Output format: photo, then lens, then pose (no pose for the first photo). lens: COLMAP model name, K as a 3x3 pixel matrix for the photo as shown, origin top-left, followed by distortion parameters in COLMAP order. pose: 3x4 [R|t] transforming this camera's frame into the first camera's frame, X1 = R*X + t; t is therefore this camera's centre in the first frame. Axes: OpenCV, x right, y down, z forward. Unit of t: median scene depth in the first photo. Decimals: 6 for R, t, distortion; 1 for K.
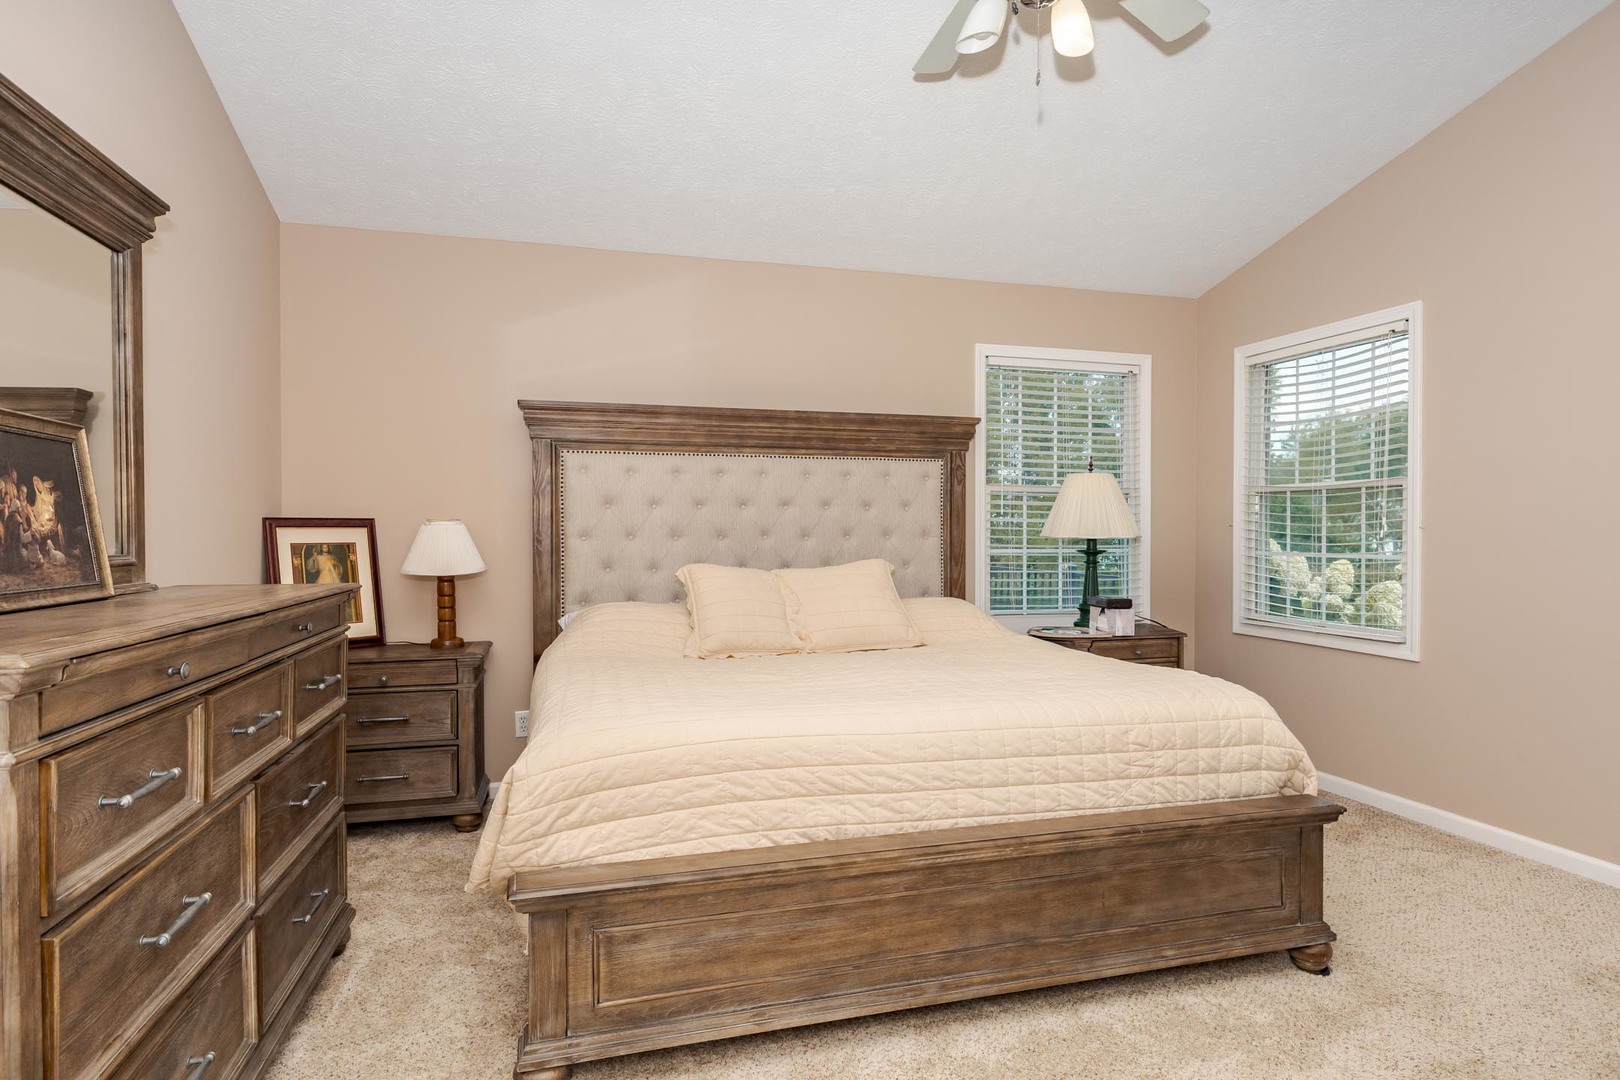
lens RADIAL K [[892.1, 0, 817.0], [0, 892.1, 544.1], [0, 0, 1]] dist [-0.001416, 0.000840]
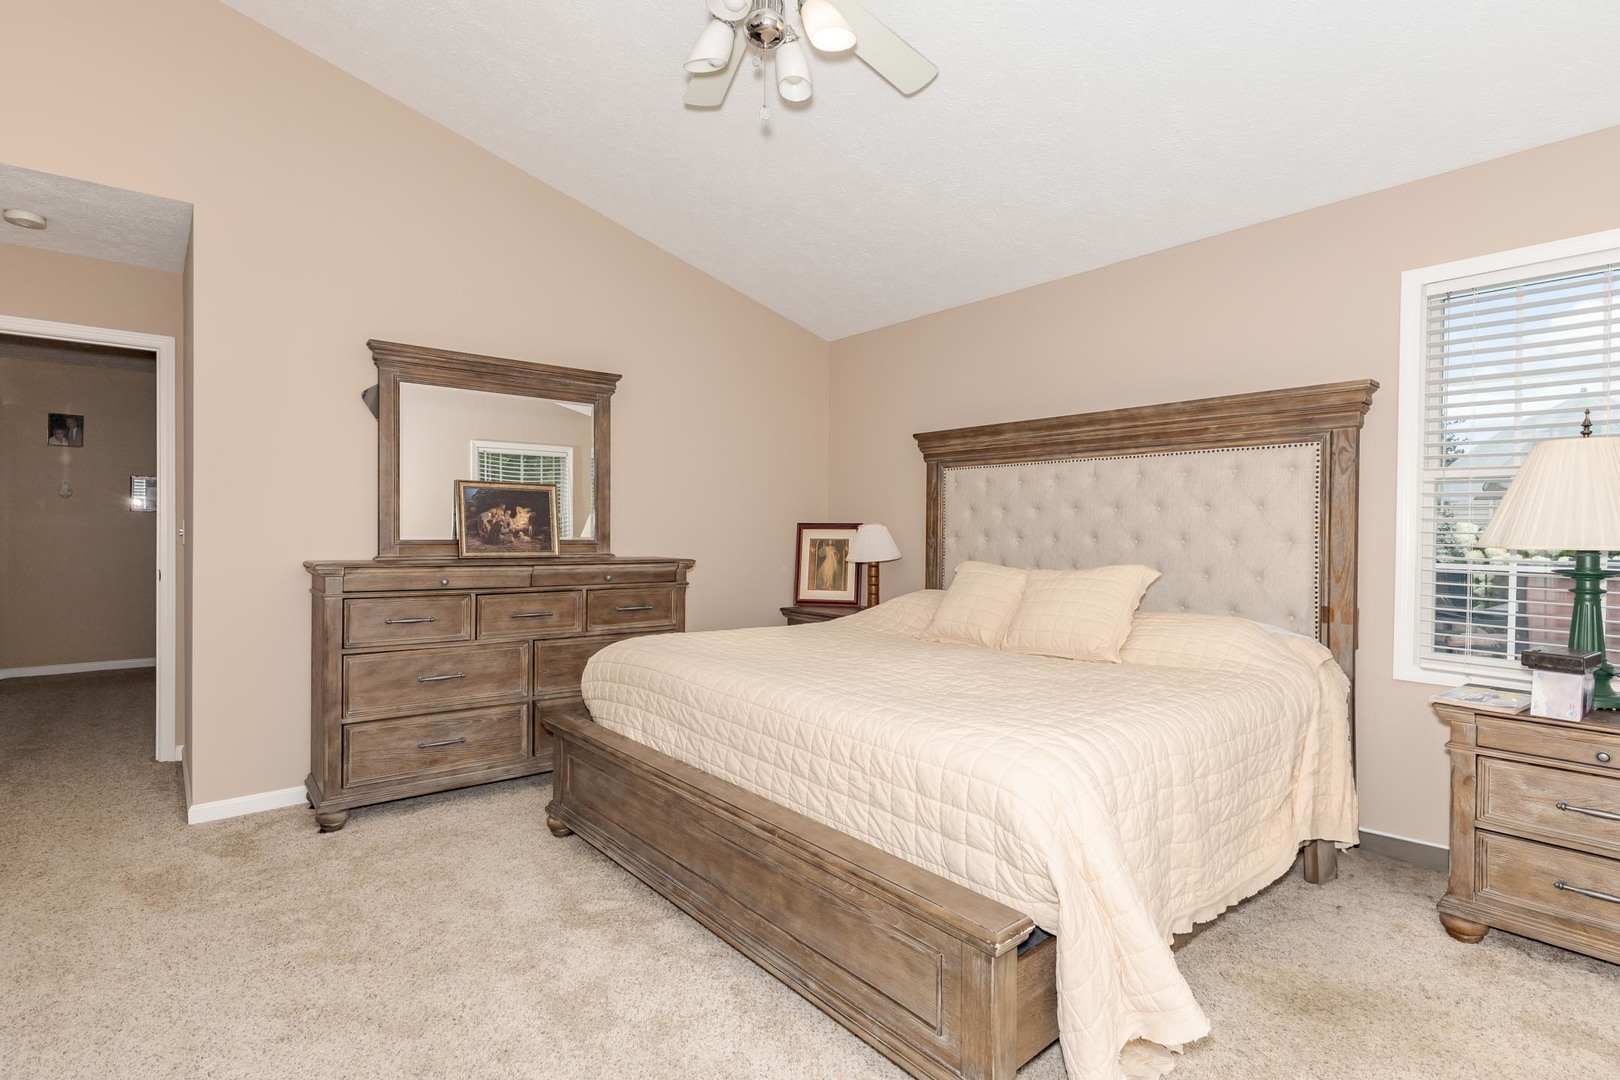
lens RADIAL K [[769.3, 0, 810.9], [0, 769.3, 534.4], [0, 0, 1]] dist [0.004042, 0.000546]
pose [[0.417444, 0.006920, -0.908676, 0.637326], [-0.022295, 0.999748, -0.002629, -0.004623], [0.908429, 0.021357, 0.417493, 0.372849]]
